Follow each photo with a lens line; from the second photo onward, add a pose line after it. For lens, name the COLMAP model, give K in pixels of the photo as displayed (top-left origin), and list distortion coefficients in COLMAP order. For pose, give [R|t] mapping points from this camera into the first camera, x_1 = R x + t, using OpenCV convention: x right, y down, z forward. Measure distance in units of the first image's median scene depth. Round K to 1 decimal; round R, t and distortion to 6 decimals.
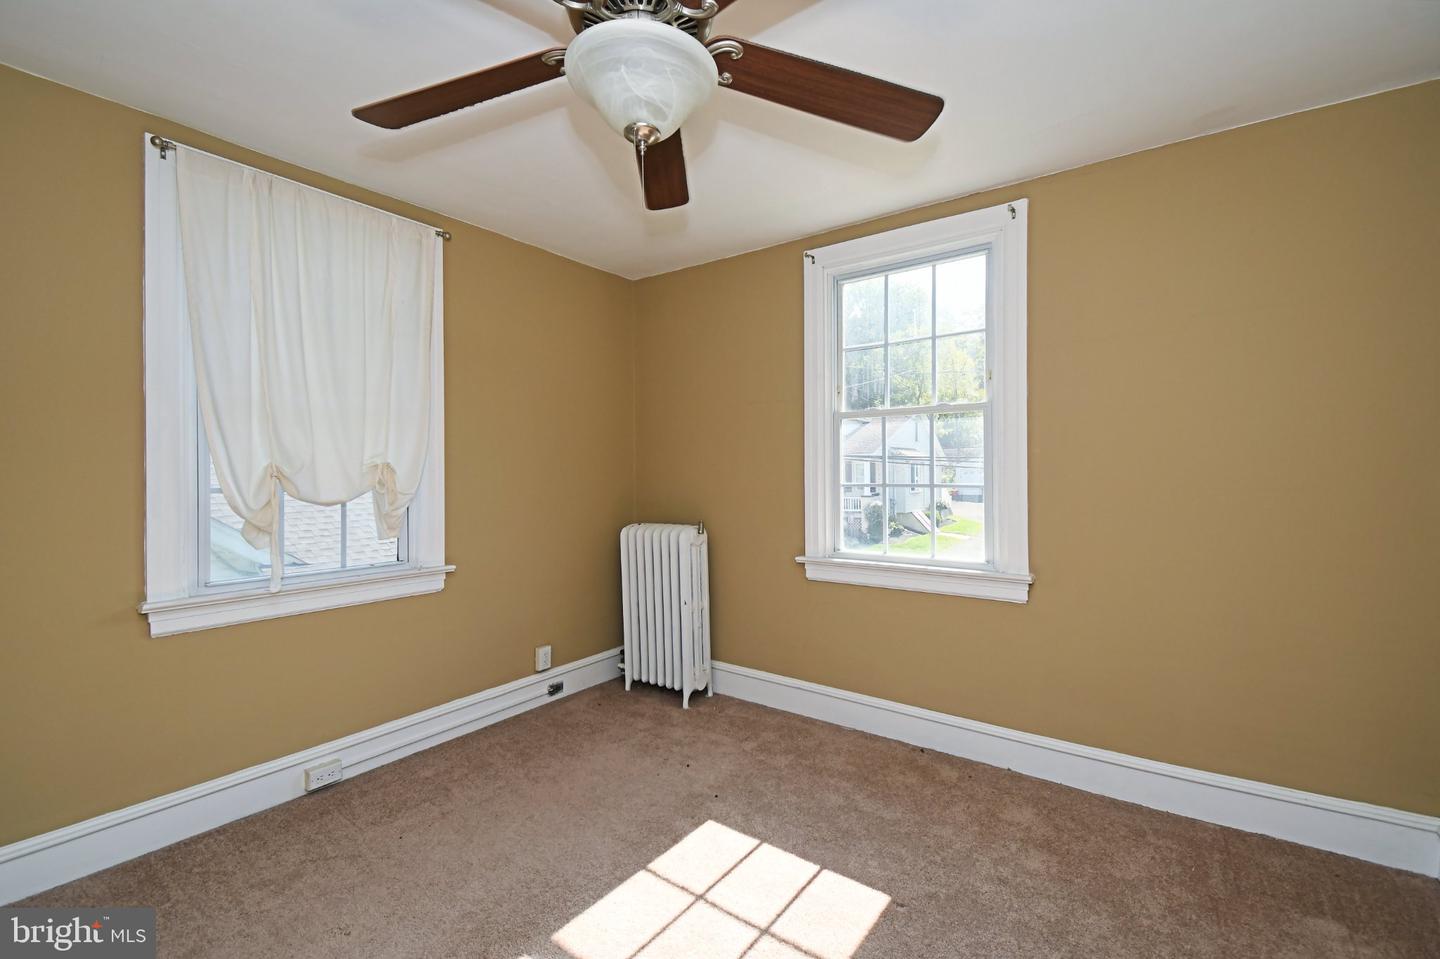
lens RADIAL K [[613.4, 0, 714.1], [0, 613.4, 482.7], [0, 0, 1]] dist [-0.004429, -0.005506]
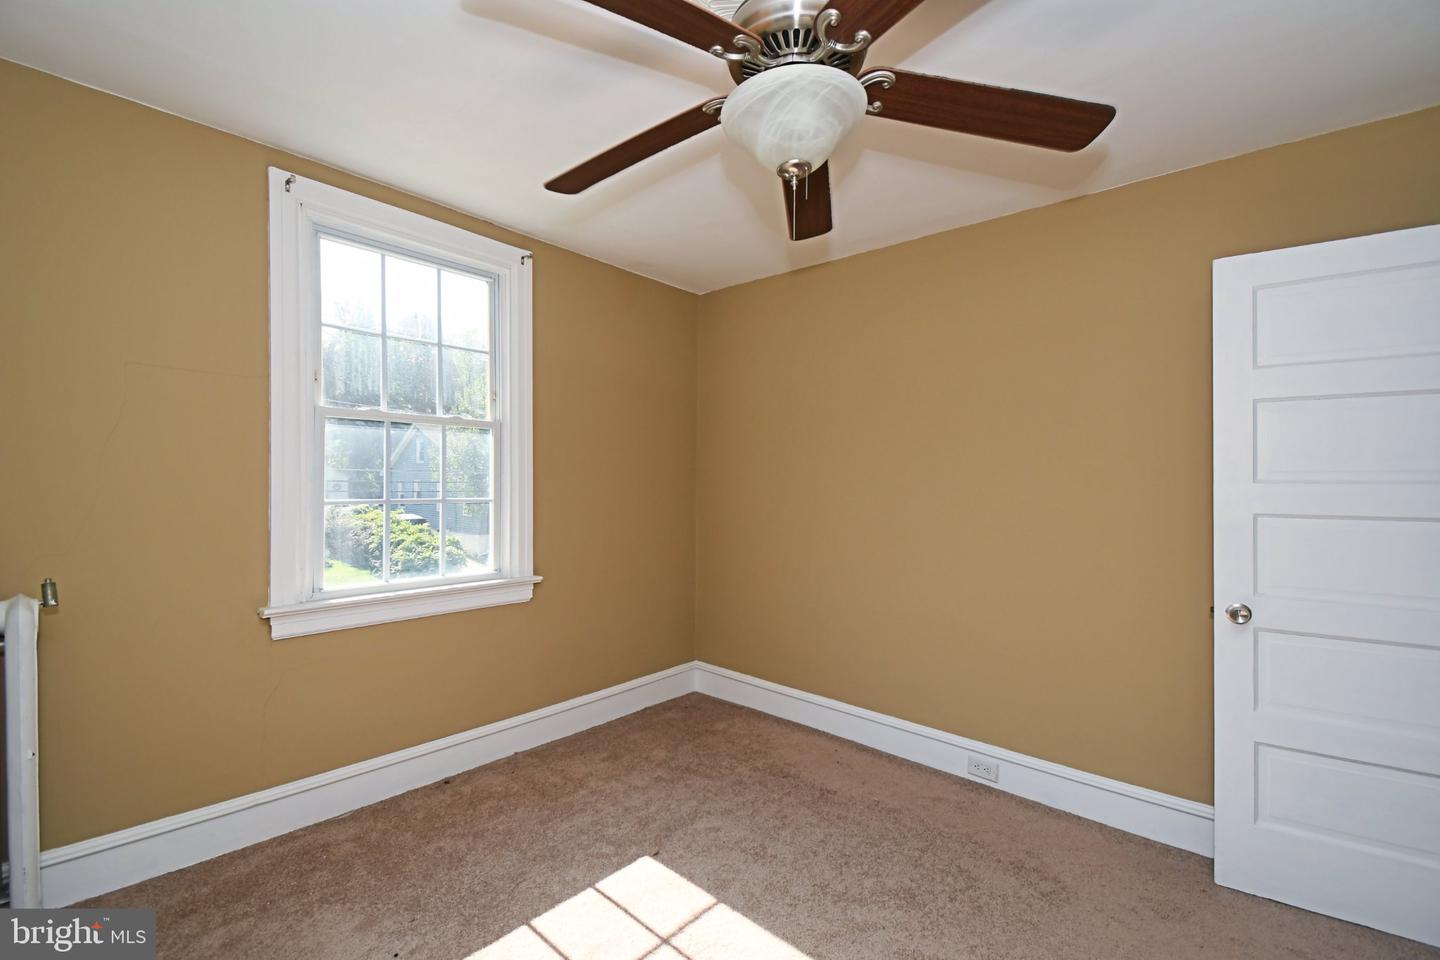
lens RADIAL K [[613.4, 0, 723.5], [0, 613.4, 486.6], [0, 0, 1]] dist [-0.004429, -0.005506]
pose [[0.076986, 0.003802, 0.997025, -0.711225], [0.004910, 0.999979, -0.004192, -0.014165], [-0.997020, 0.005218, 0.076965, 0.627429]]
